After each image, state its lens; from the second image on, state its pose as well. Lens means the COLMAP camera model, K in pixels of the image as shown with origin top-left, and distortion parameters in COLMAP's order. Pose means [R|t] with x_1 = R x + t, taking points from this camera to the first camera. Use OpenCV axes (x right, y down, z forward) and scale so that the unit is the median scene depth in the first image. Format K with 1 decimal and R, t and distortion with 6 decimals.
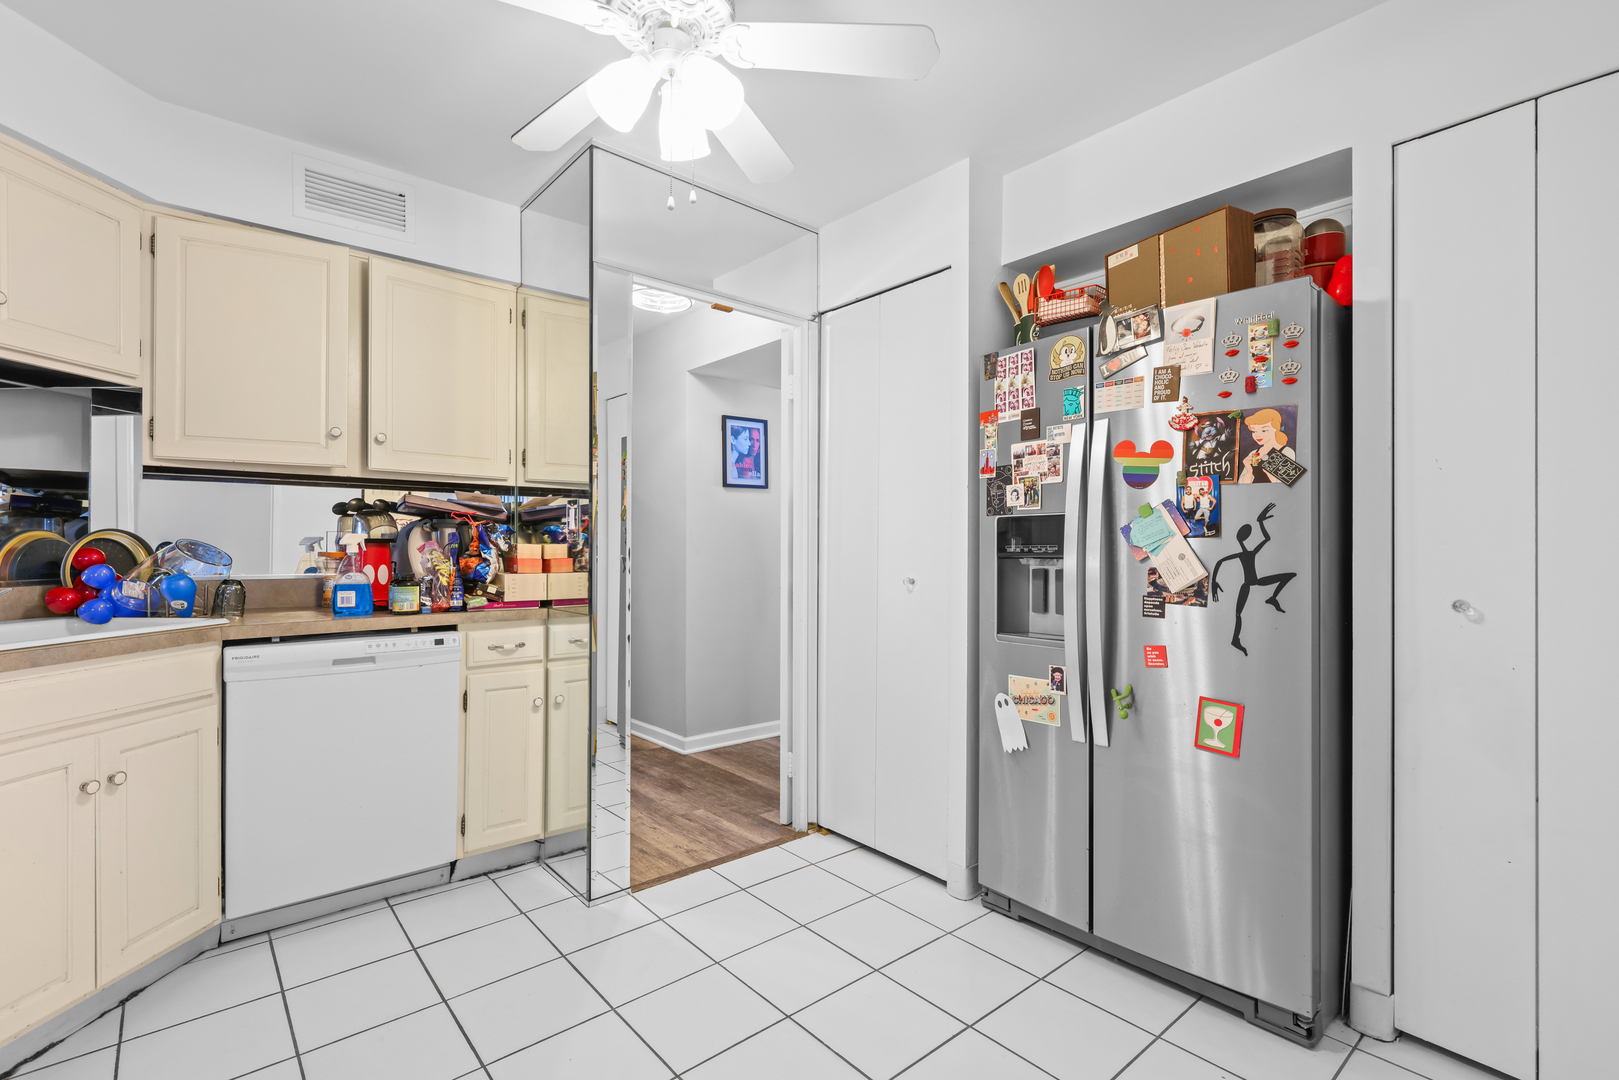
lens RADIAL K [[739.0, 0, 808.8], [0, 739.0, 542.9], [0, 0, 1]] dist [0.005723, -0.000620]
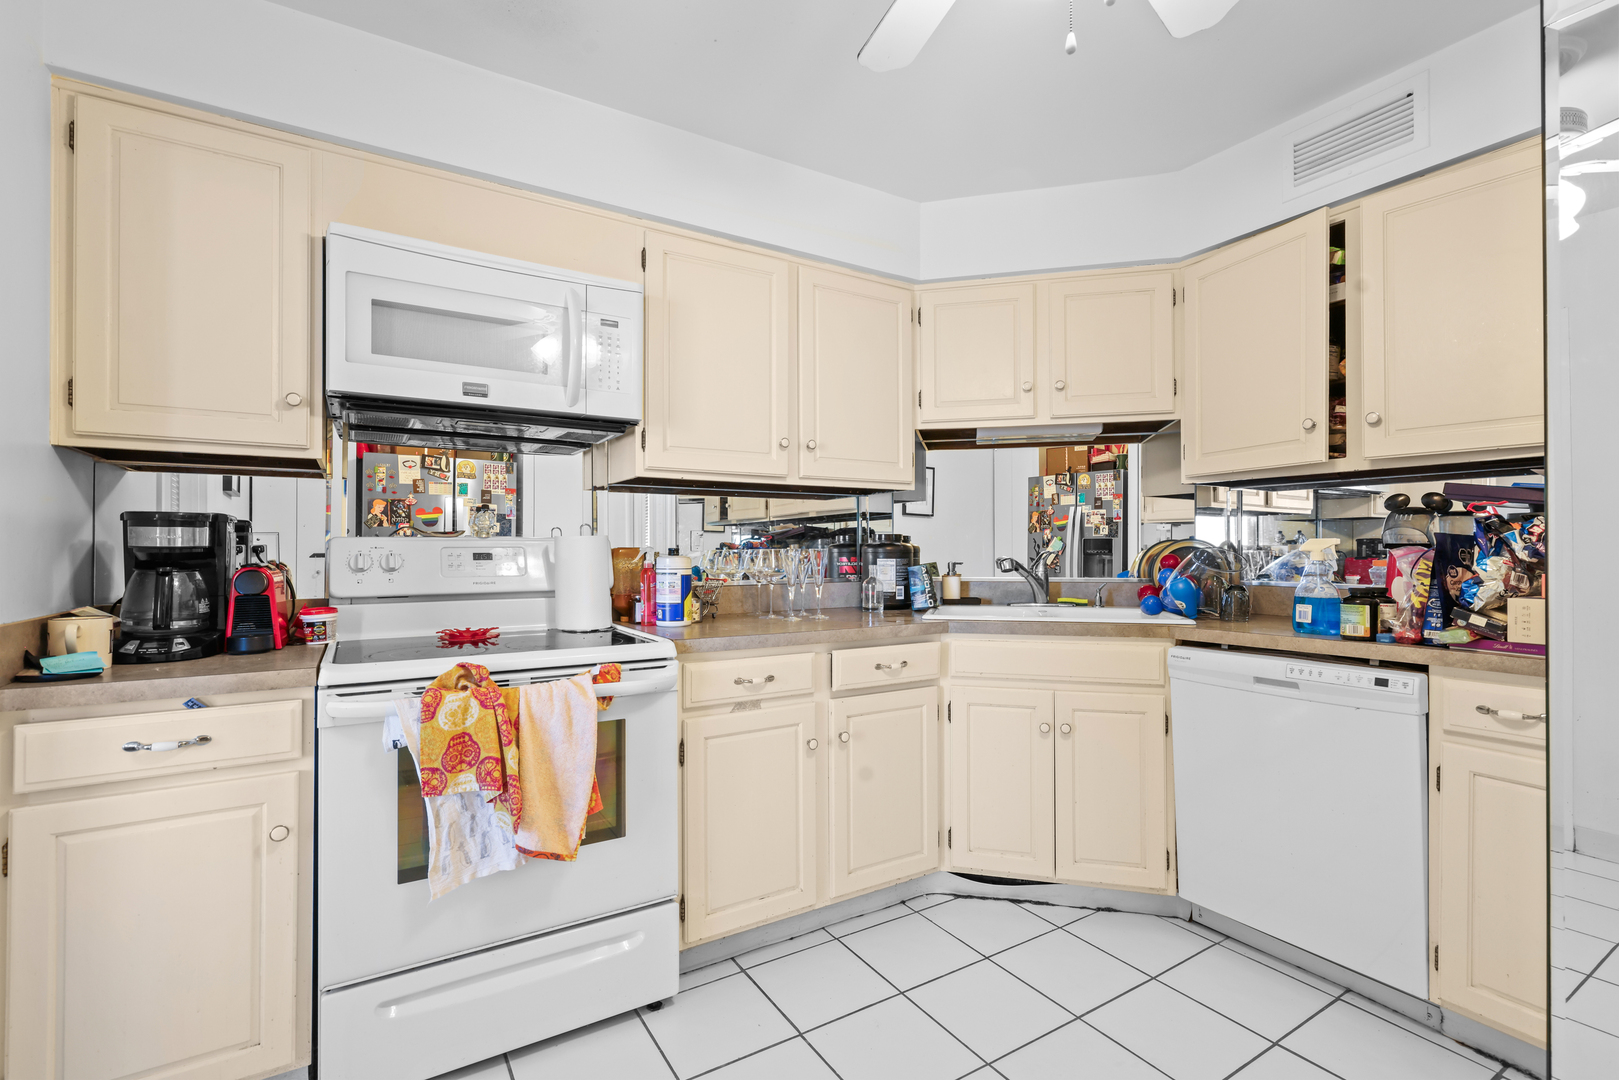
lens RADIAL K [[739.0, 0, 814.0], [0, 739.0, 541.3], [0, 0, 1]] dist [0.005723, -0.000620]
pose [[-0.158096, -0.013670, -0.987329, 0.329939], [0.005190, 0.999879, -0.014675, 0.000083], [0.987410, -0.007444, -0.158006, 0.561574]]
